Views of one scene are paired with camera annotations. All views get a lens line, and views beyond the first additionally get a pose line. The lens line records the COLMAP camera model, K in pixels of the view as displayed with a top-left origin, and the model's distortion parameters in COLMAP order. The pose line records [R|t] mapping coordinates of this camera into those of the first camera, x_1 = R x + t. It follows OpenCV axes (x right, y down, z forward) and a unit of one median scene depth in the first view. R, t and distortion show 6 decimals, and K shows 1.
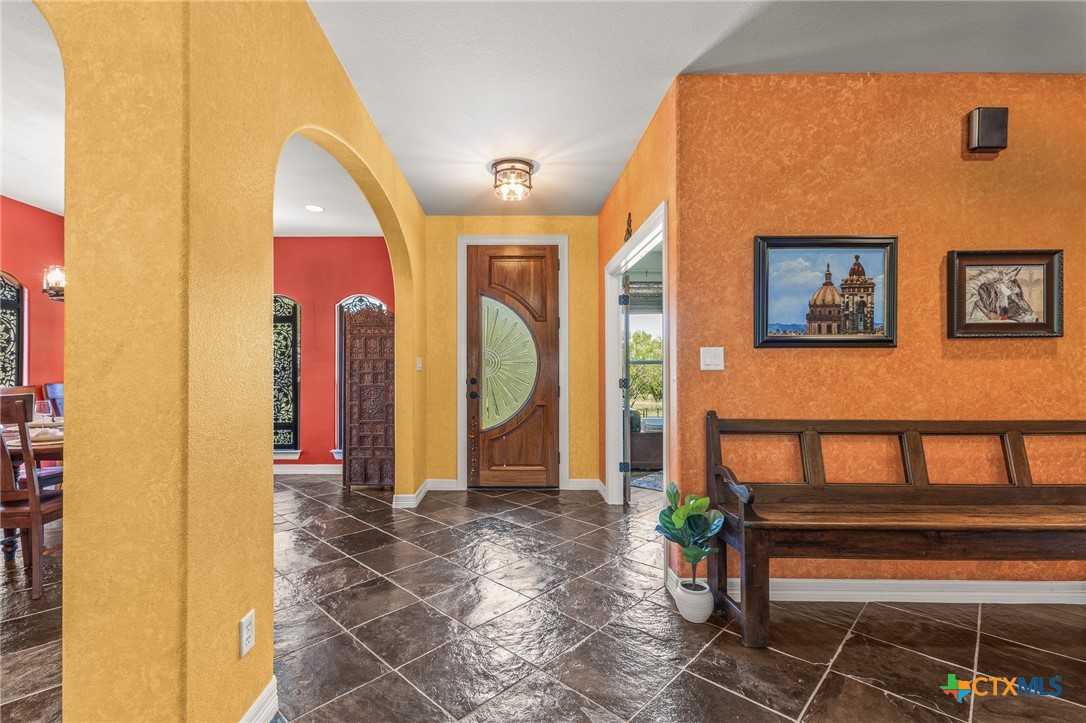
lens RADIAL K [[476.1, 0, 510.2], [0, 476.1, 366.2], [0, 0, 1]] dist [-0.000387, 0.000043]
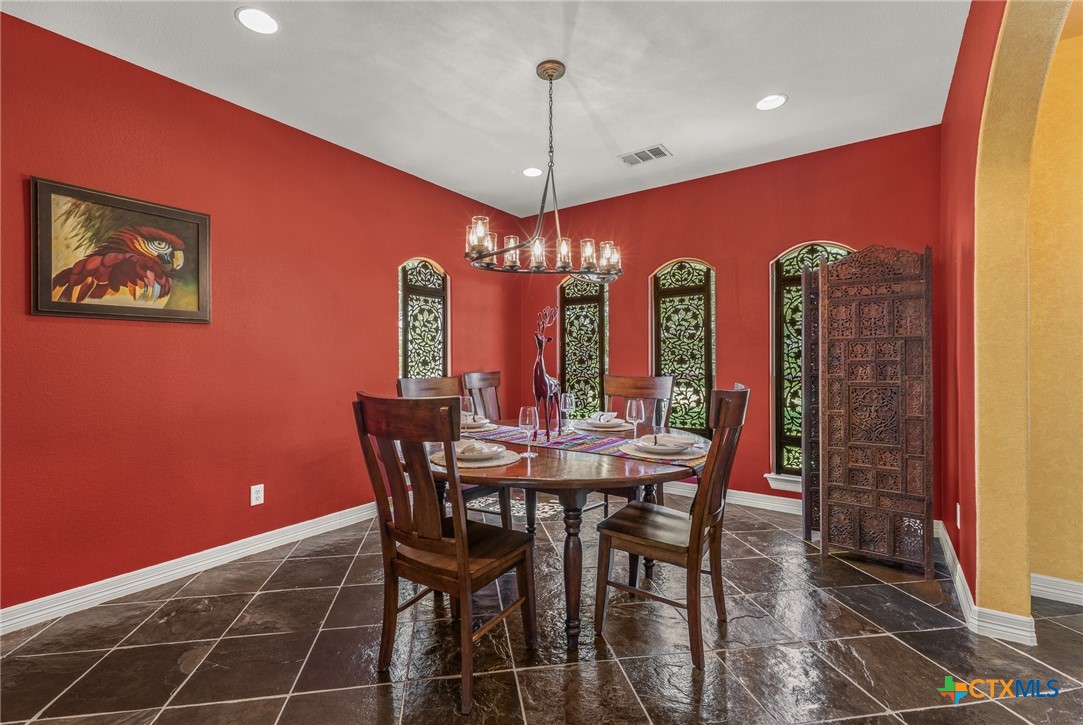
lens RADIAL K [[478.4, 0, 515.1], [0, 478.4, 360.5], [0, 0, 1]] dist [0.000160, 0.000048]
pose [[0.792356, -0.001389, -0.610057, -0.281120], [0.008862, 0.999918, 0.009234, 0.002690], [0.609995, -0.012723, 0.792303, 0.273629]]
